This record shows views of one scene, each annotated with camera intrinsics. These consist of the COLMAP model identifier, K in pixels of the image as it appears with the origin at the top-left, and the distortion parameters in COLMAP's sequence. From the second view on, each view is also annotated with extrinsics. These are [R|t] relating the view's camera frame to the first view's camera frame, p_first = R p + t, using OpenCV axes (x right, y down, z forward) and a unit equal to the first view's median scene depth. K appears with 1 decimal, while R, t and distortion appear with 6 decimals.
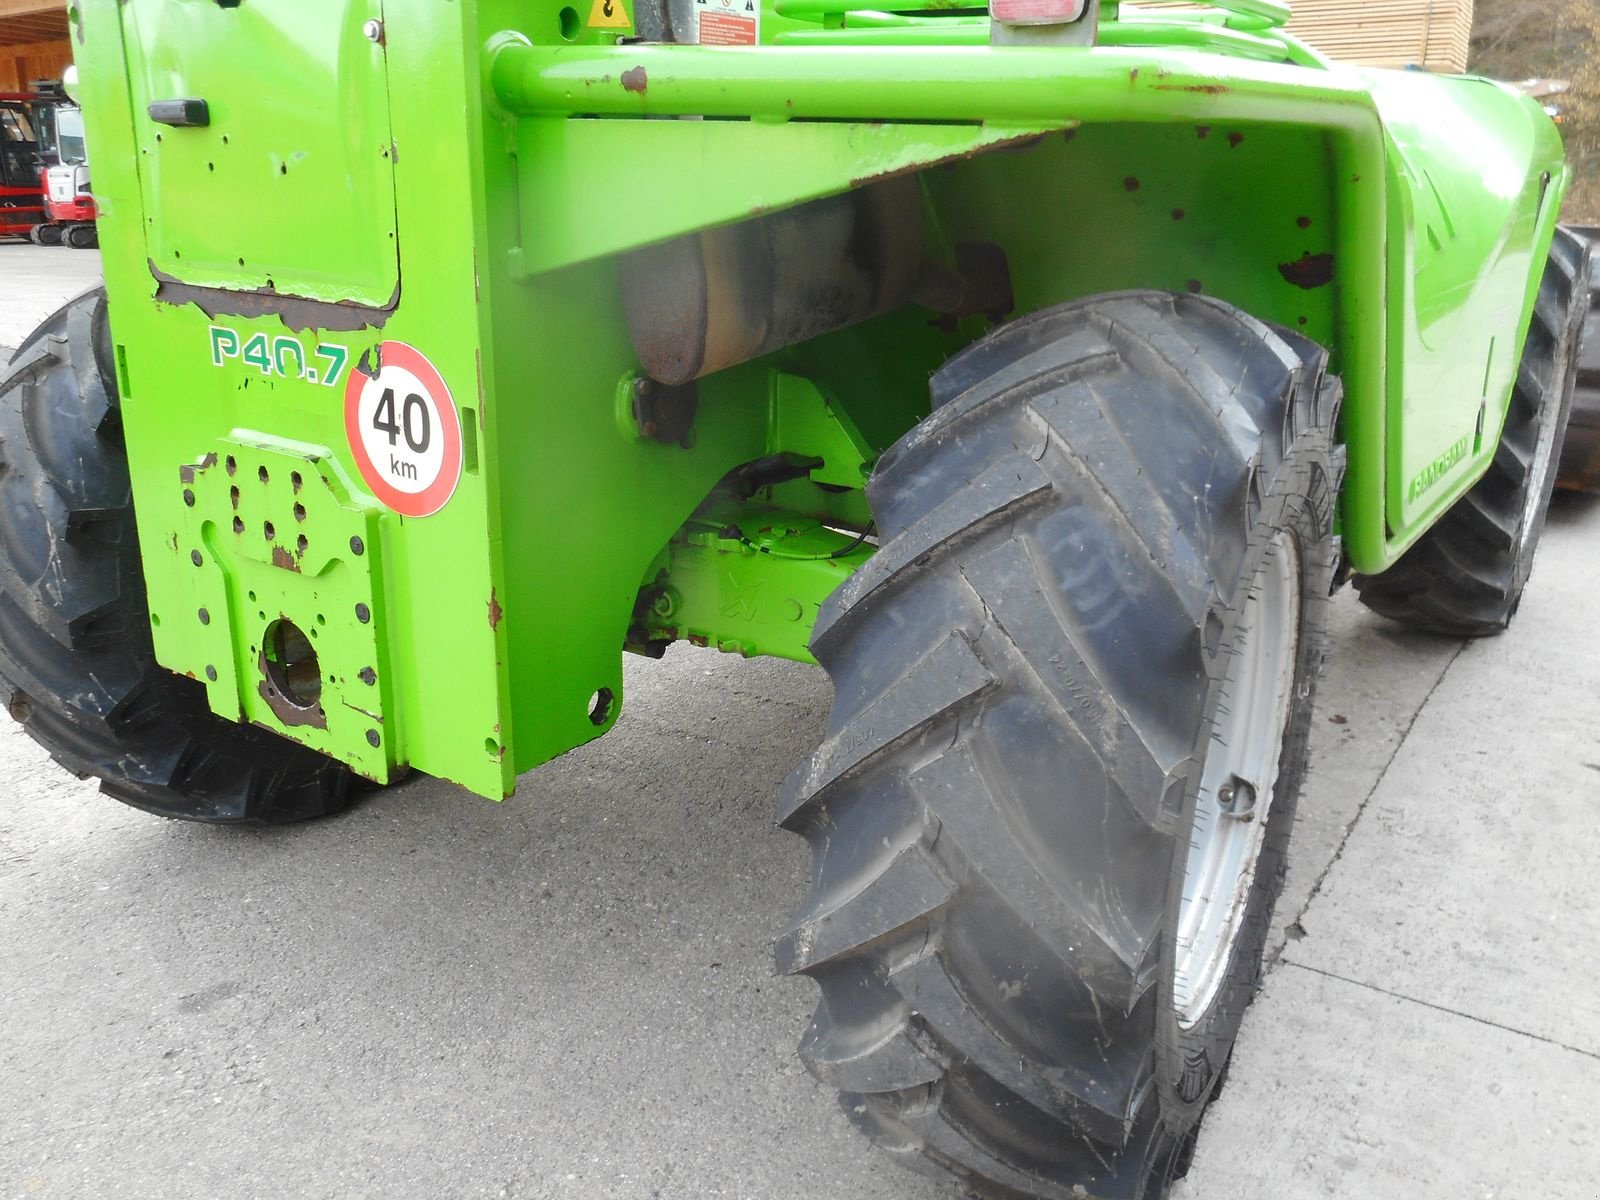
lens RADIAL K [[1345.5, 0, 788.9], [0, 1345.5, 600.7], [0, 0, 1]] dist [-0.019798, 0.003799]
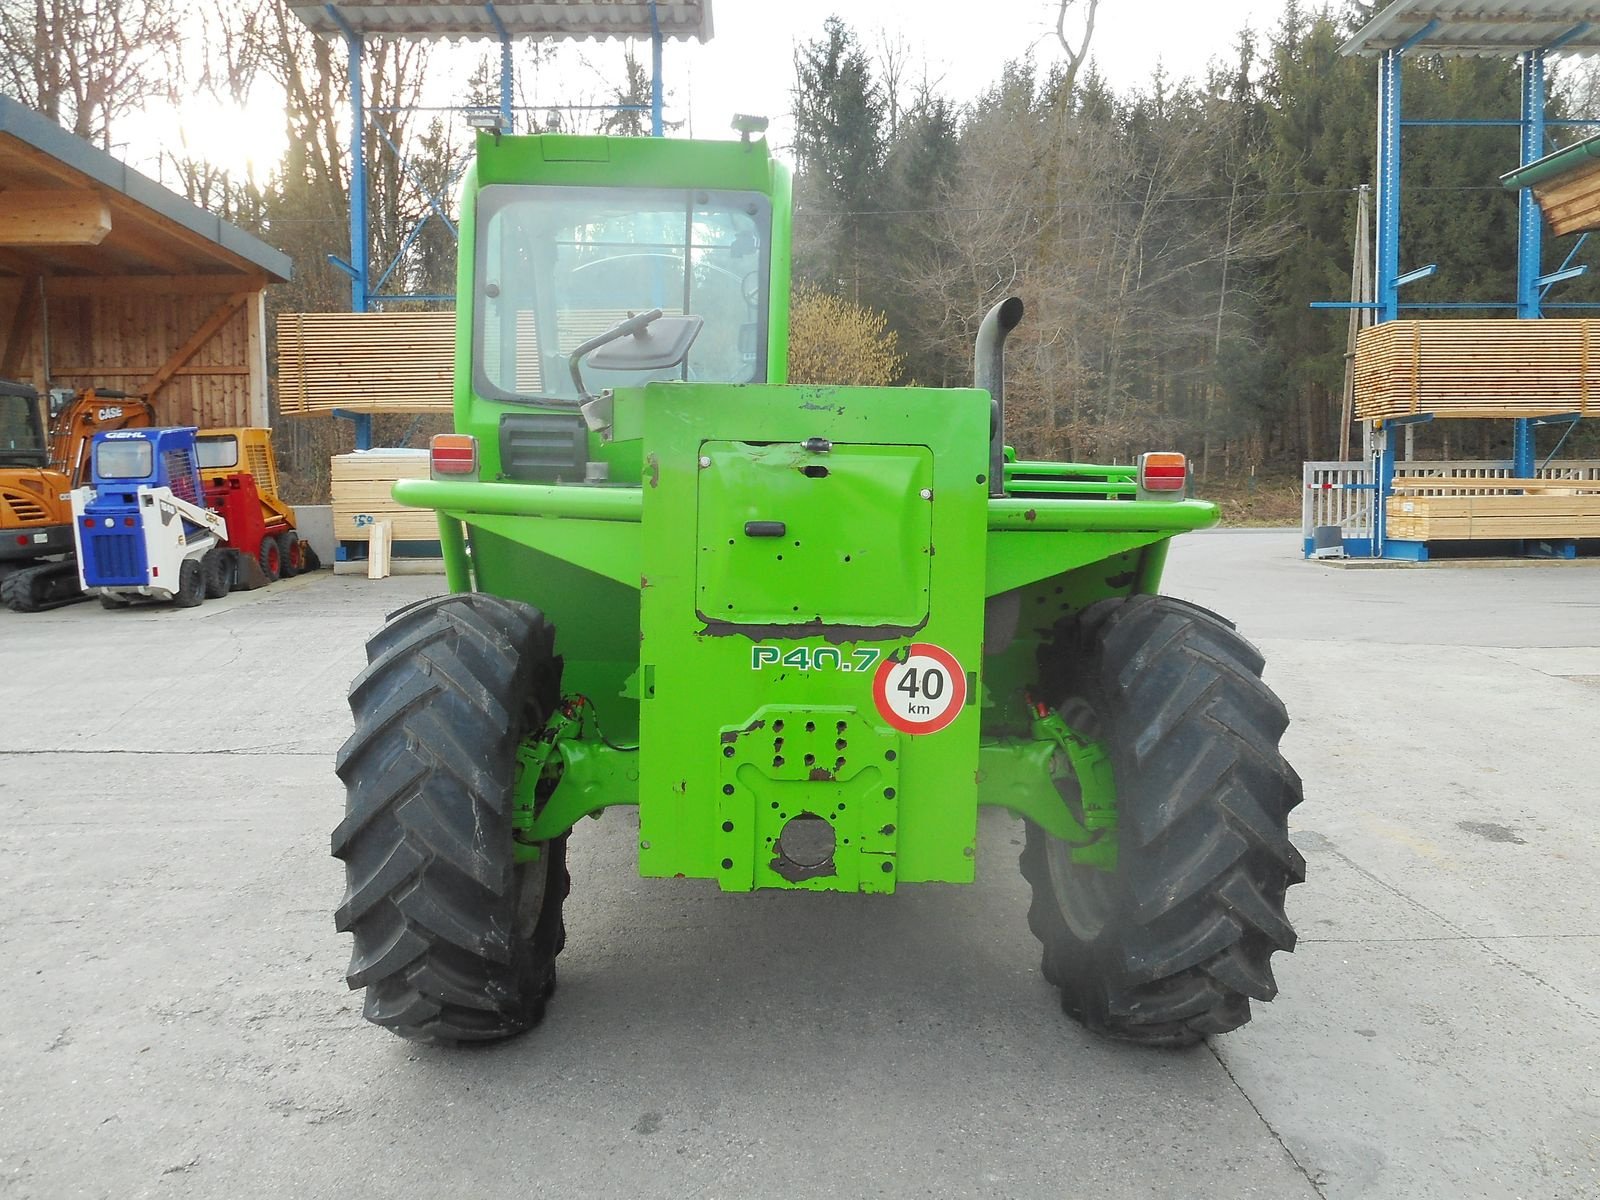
lens RADIAL K [[1345.5, 0, 797.2], [0, 1345.5, 593.0], [0, 0, 1]] dist [-0.034796, 0.012796]
pose [[0.813119, -0.058810, 0.579120, -1.463153], [0.181090, 0.971072, -0.155648, 0.006022], [-0.553213, 0.231433, 0.800246, -0.445221]]
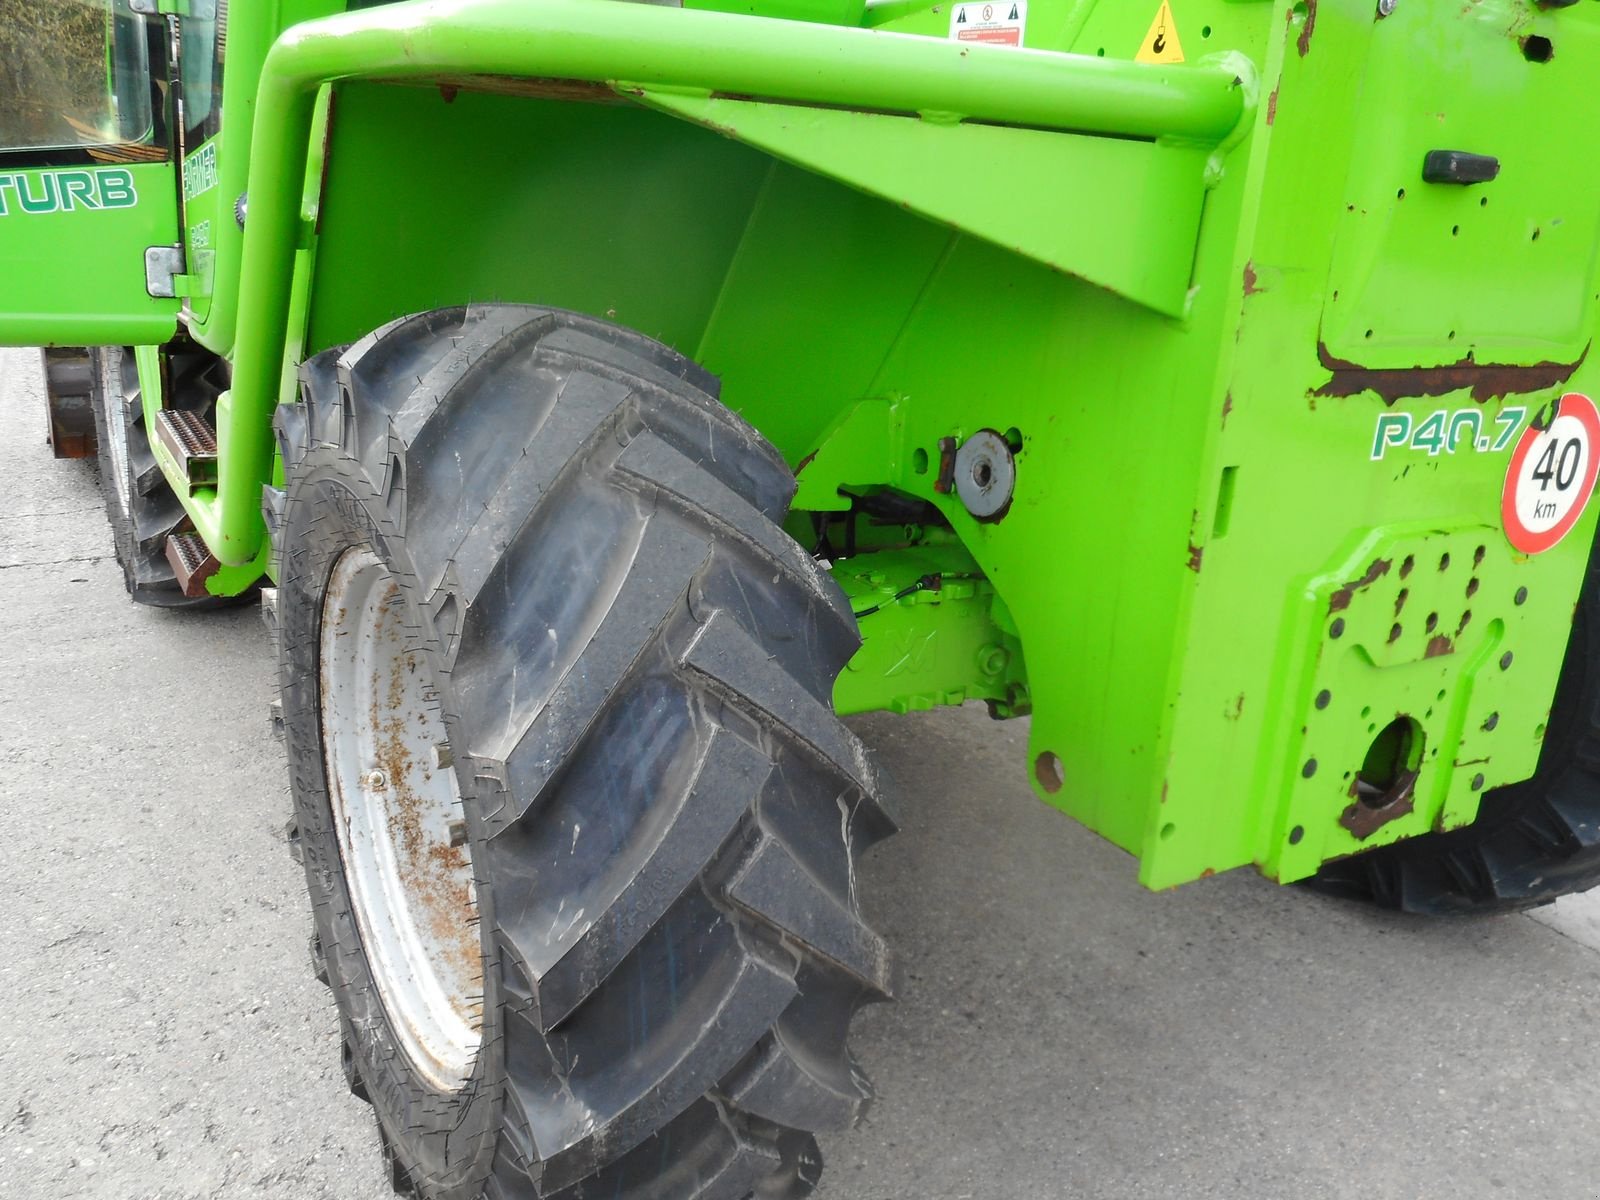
lens RADIAL K [[1348.5, 0, 800.0], [0, 1348.5, 600.0], [0, 0, 1]] dist [-0.006883, -0.002200]
pose [[0.389253, -0.266355, 0.881781, -1.441544], [0.240824, 0.953412, 0.181684, -0.357517], [-0.889093, 0.141633, 0.435263, 1.035148]]
